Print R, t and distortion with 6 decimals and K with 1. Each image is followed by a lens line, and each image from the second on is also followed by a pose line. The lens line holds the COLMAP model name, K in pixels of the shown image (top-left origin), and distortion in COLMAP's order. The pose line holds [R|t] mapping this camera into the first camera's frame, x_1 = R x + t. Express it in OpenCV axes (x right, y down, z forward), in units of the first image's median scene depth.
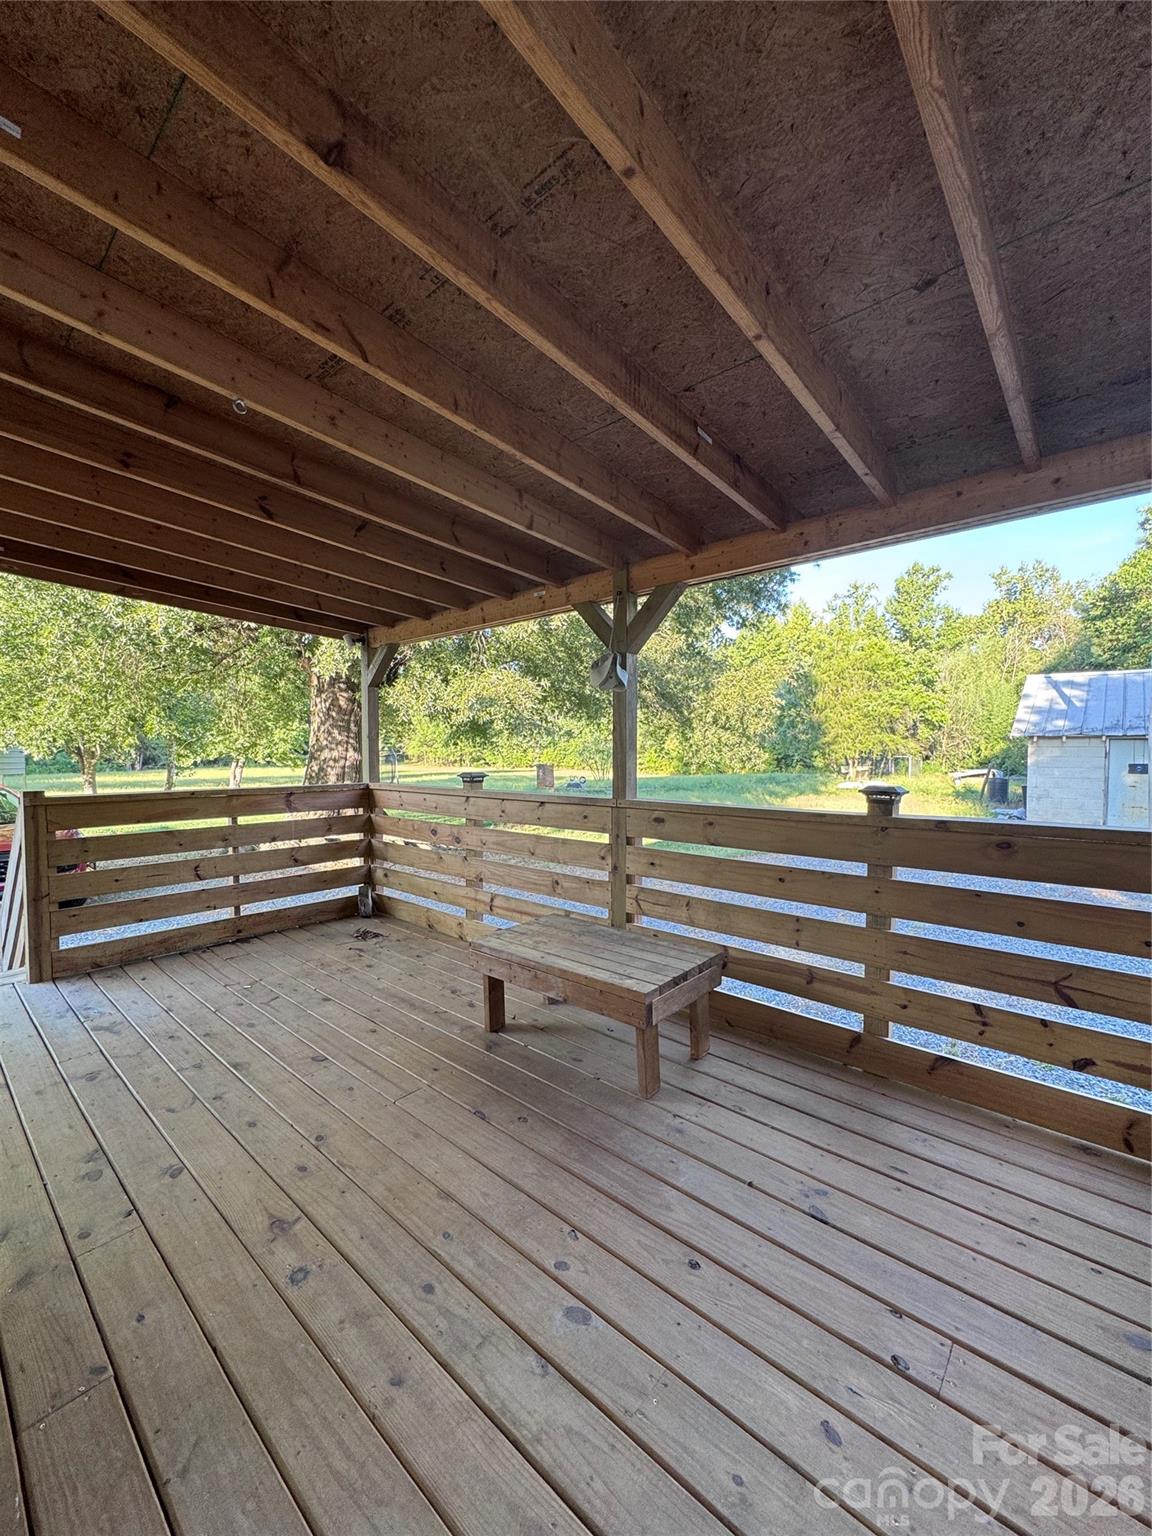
lens RADIAL K [[612.7, 0, 582.1], [0, 612.7, 771.7], [0, 0, 1]] dist [-0.004319, 0.000691]
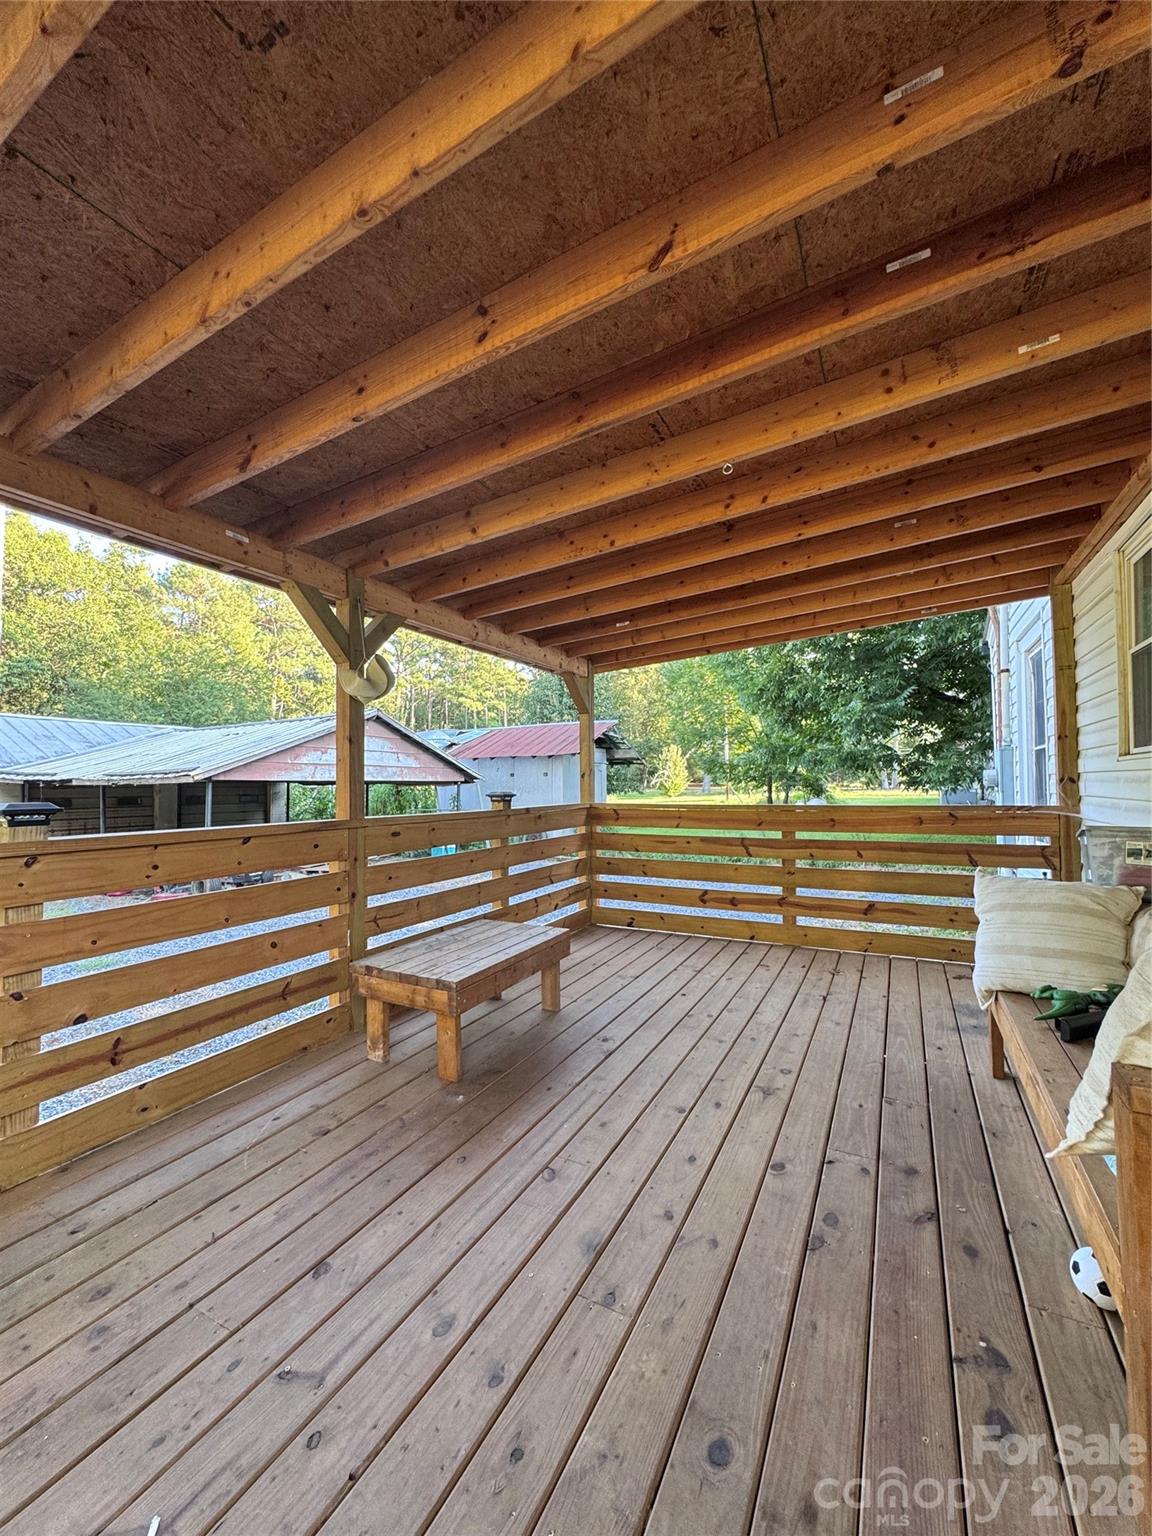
lens RADIAL K [[612.7, 0, 582.1], [0, 612.7, 771.7], [0, 0, 1]] dist [-0.004319, 0.000691]
pose [[-0.238571, 0.025327, 0.970795, -1.741839], [0.041726, 0.999004, -0.015809, 0.004308], [-0.970228, 0.036736, -0.239391, 1.681545]]
